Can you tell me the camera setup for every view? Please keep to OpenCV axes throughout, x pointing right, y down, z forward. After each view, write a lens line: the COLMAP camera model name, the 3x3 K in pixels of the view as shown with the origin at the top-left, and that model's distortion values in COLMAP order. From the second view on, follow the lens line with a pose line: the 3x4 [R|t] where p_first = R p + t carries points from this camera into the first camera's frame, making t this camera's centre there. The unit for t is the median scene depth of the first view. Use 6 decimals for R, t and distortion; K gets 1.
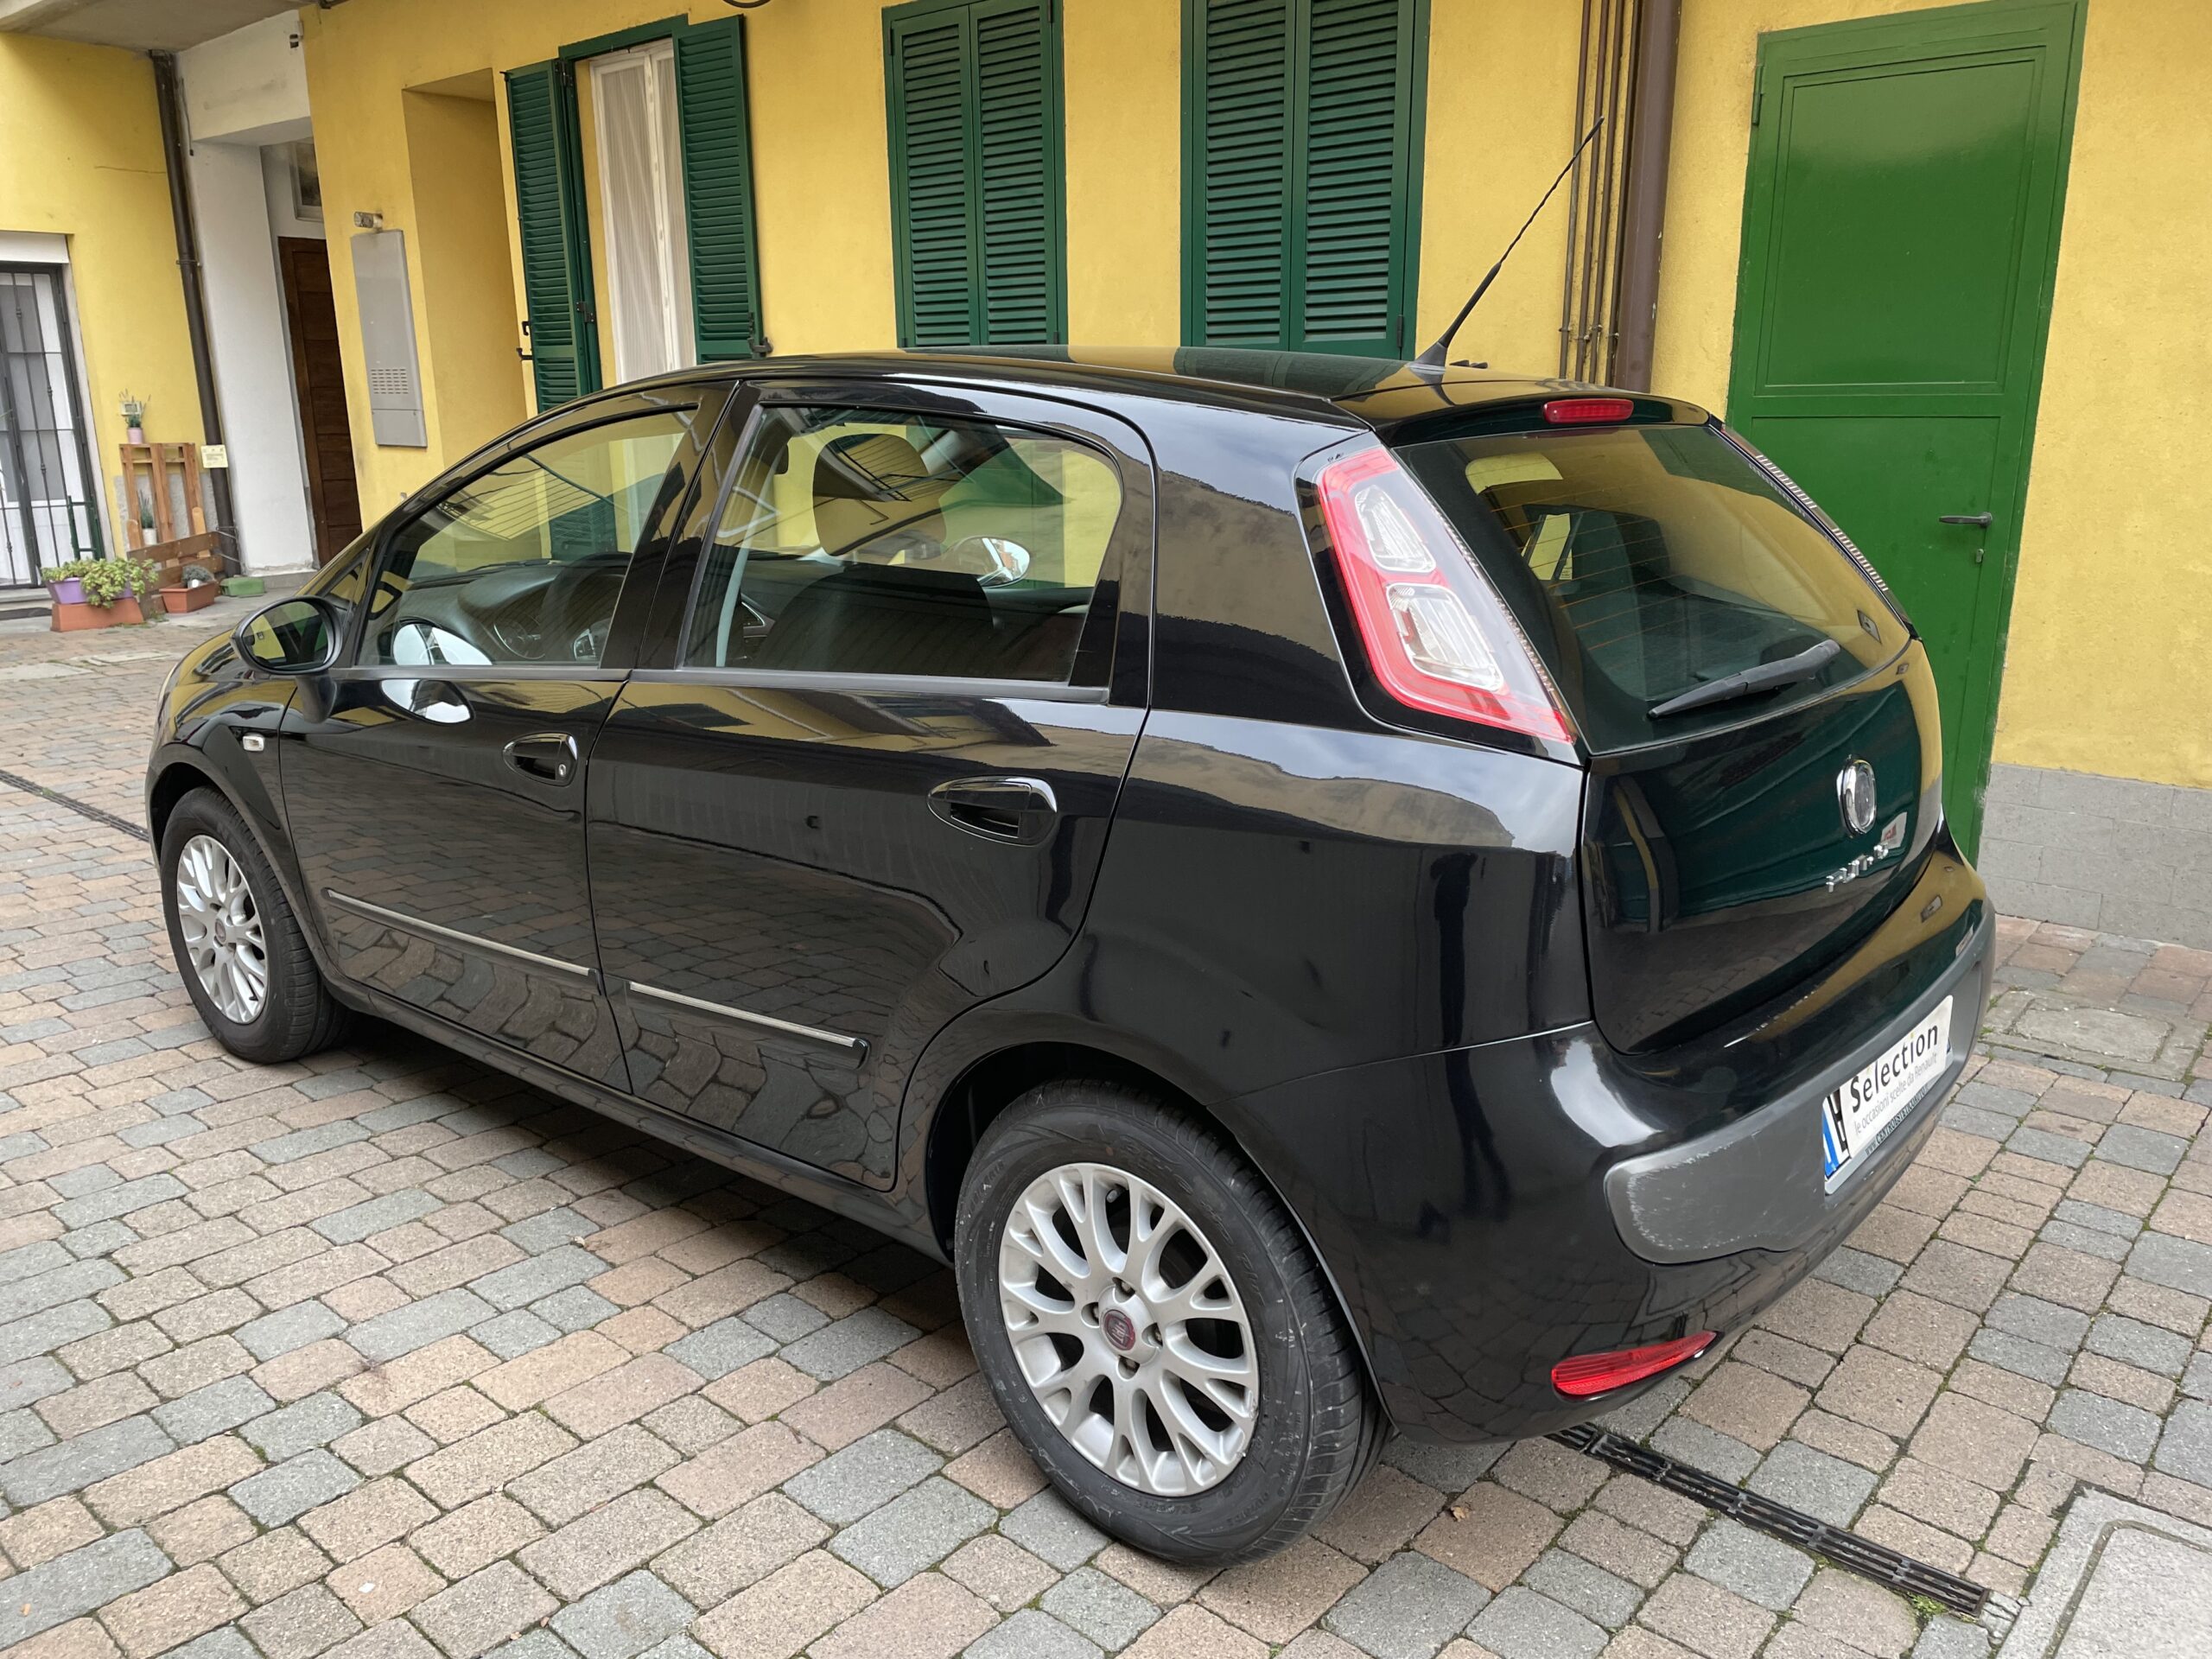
lens RADIAL K [[1665.2, 0, 1117.7], [0, 1665.2, 820.9], [0, 0, 1]] dist [0.092299, -0.118641]
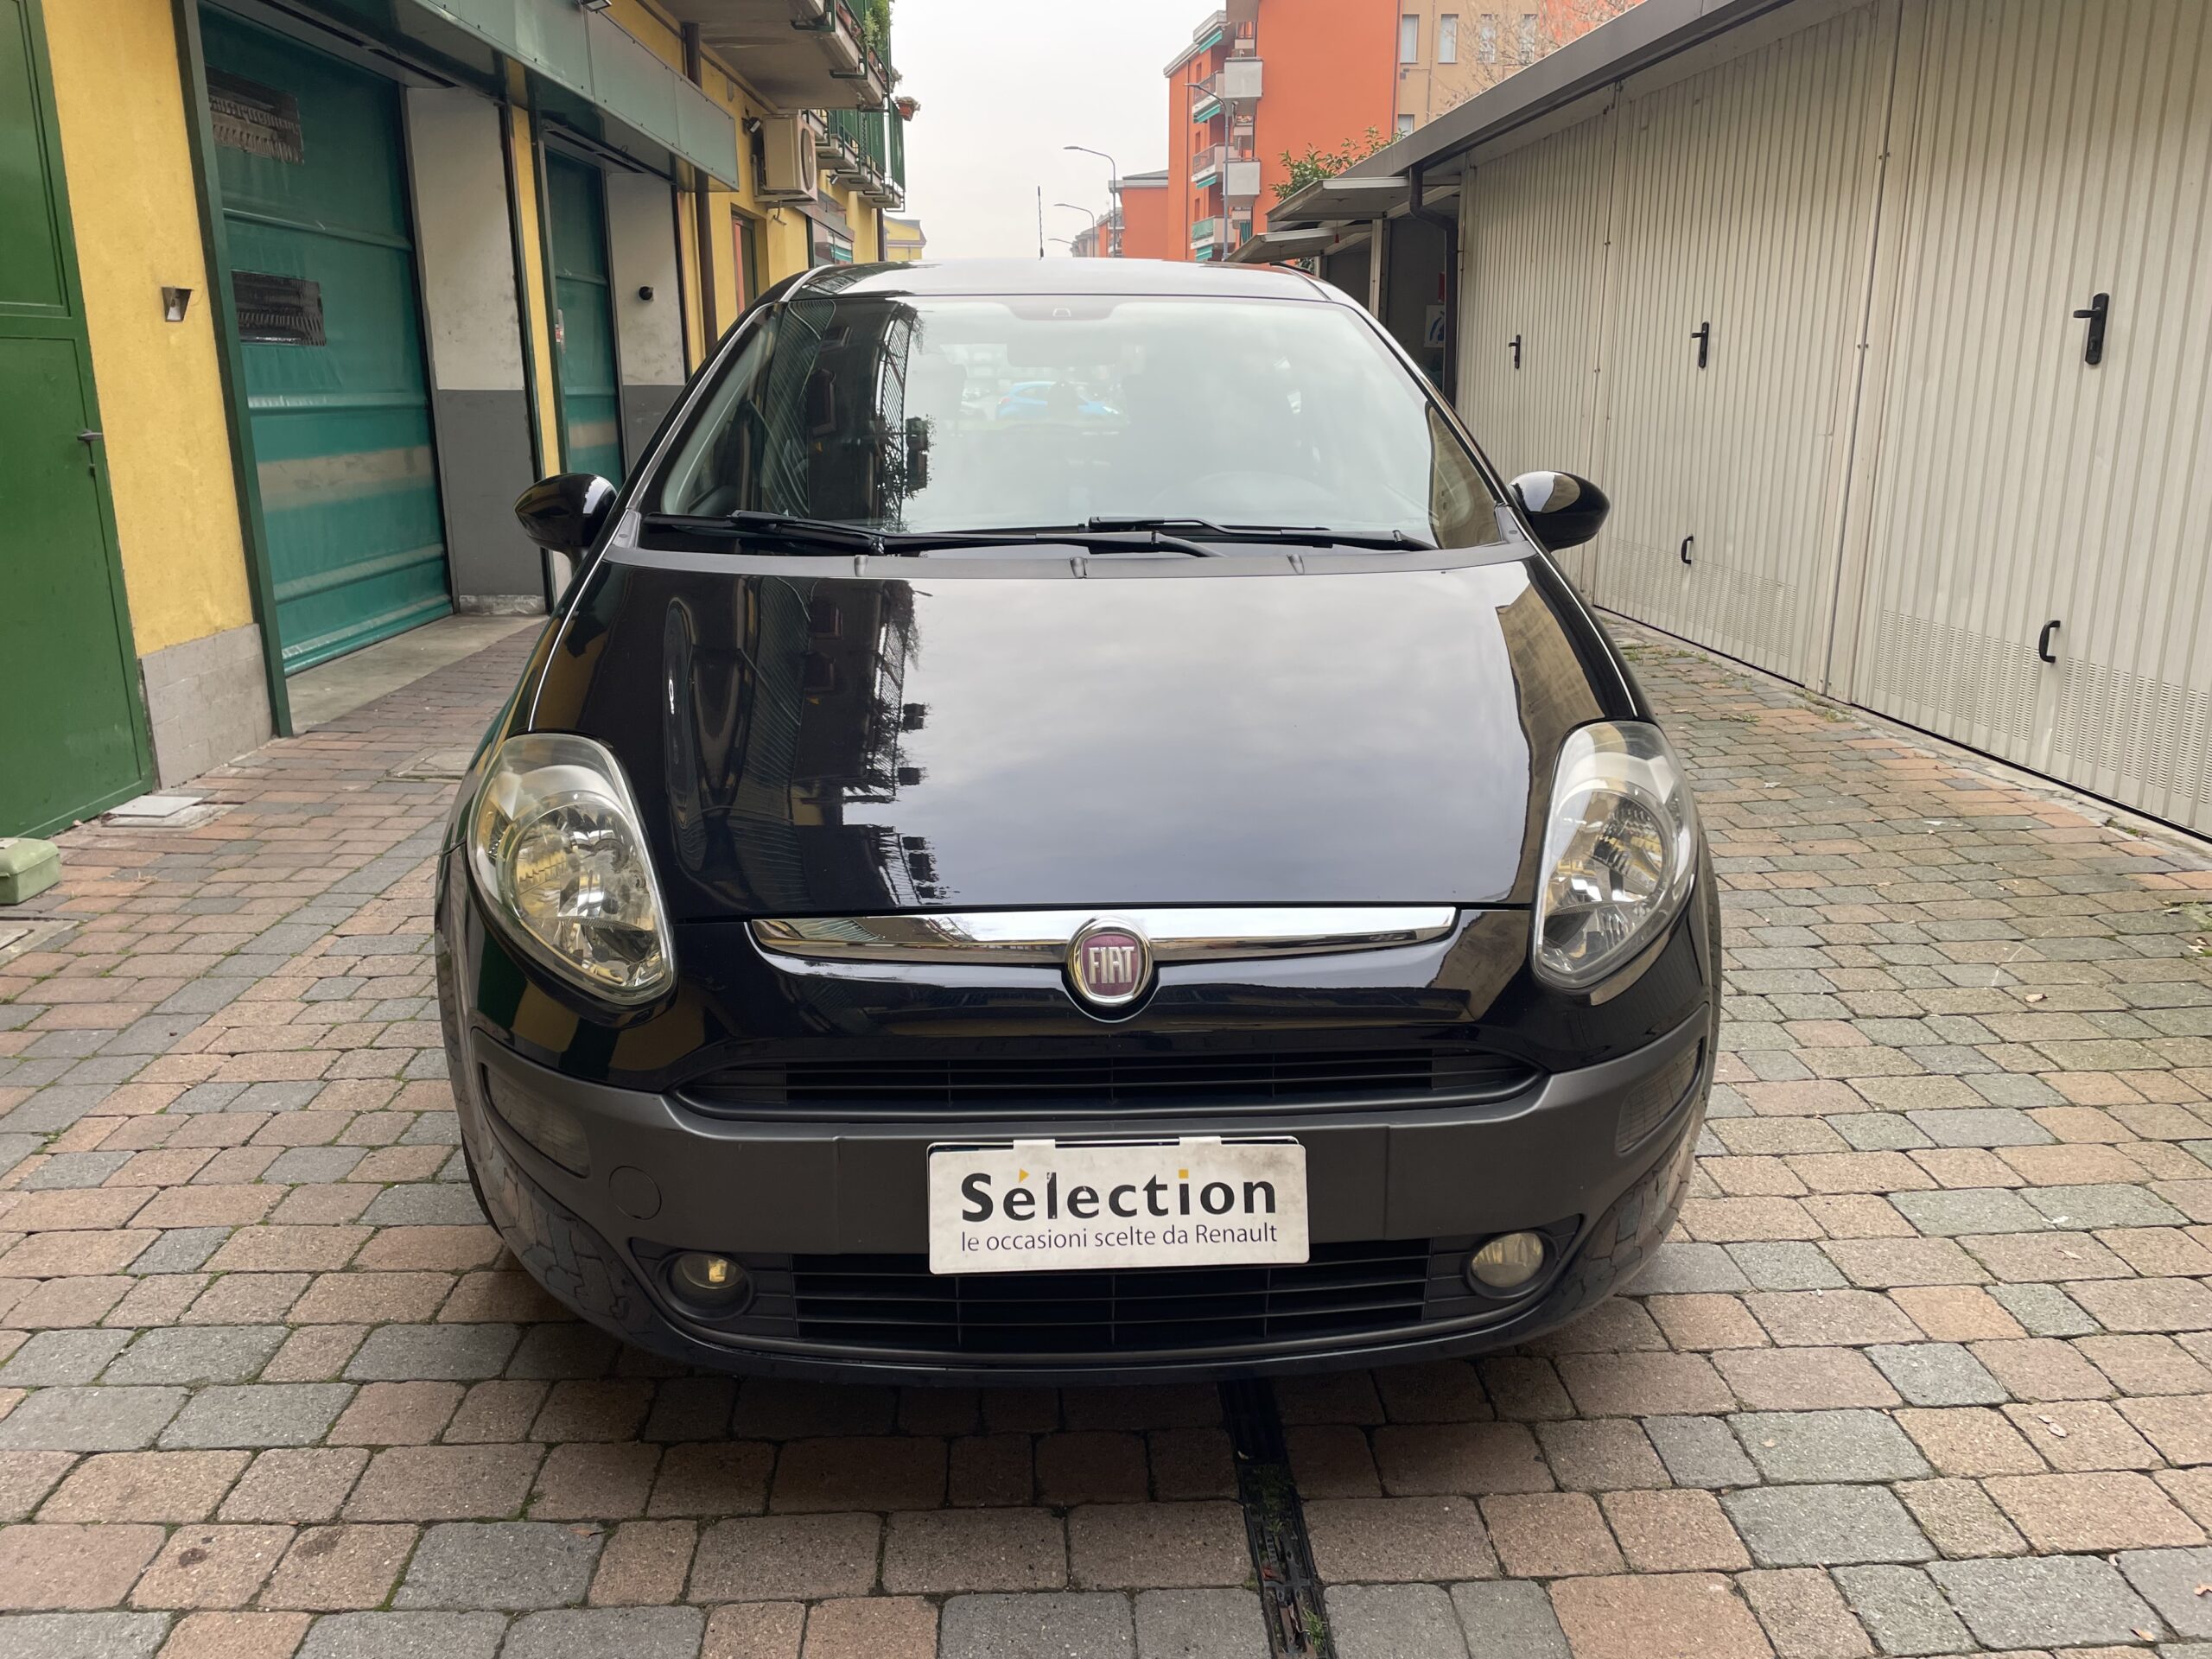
lens RADIAL K [[1664.6, 0, 1091.4], [0, 1664.6, 801.5], [0, 0, 1]] dist [0.093446, -0.111563]
pose [[-0.681823, -0.172496, 0.710888, -0.401546], [0.188451, 0.897580, 0.398542, -0.156322], [-0.706826, 0.405703, -0.579484, 0.711283]]
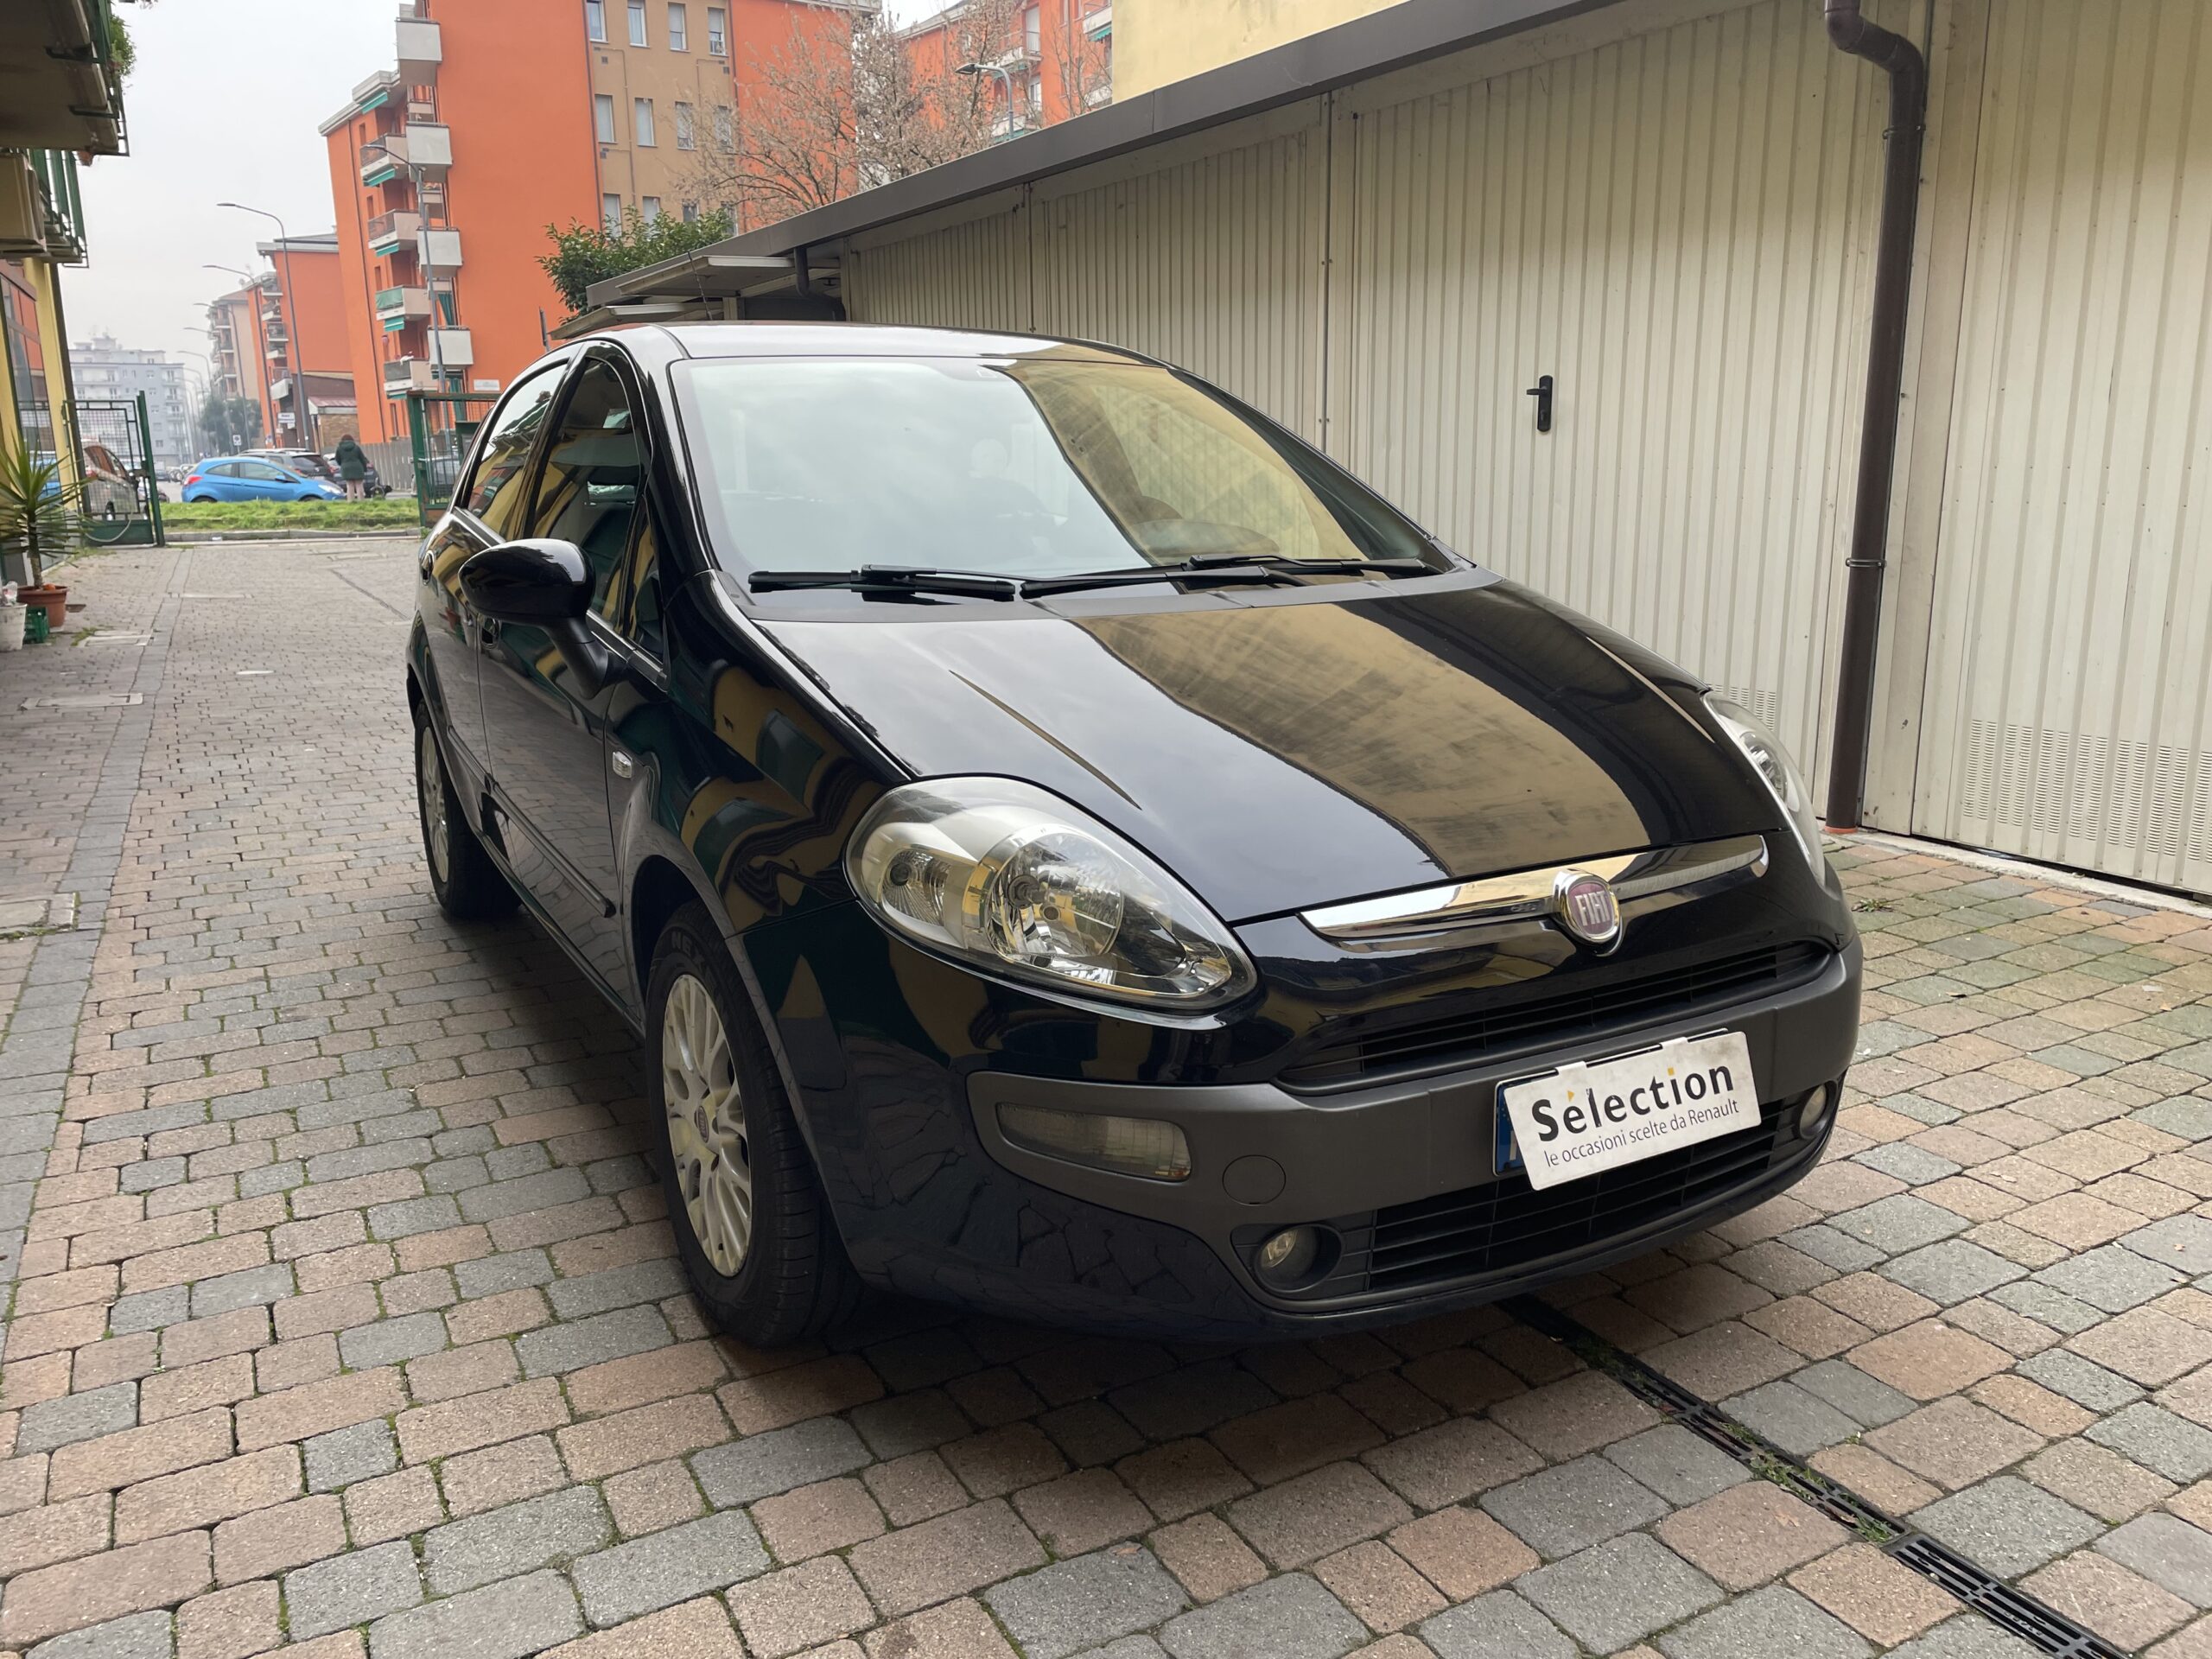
lens RADIAL K [[1665.2, 0, 1119.5], [0, 1665.2, 815.1], [0, 0, 1]] dist [0.093349, -0.110464]
pose [[-0.939580, -0.055664, 0.337774, -0.275694], [0.102392, 0.895824, 0.432452, -0.181019], [-0.326658, 0.440908, -0.835999, 0.820932]]
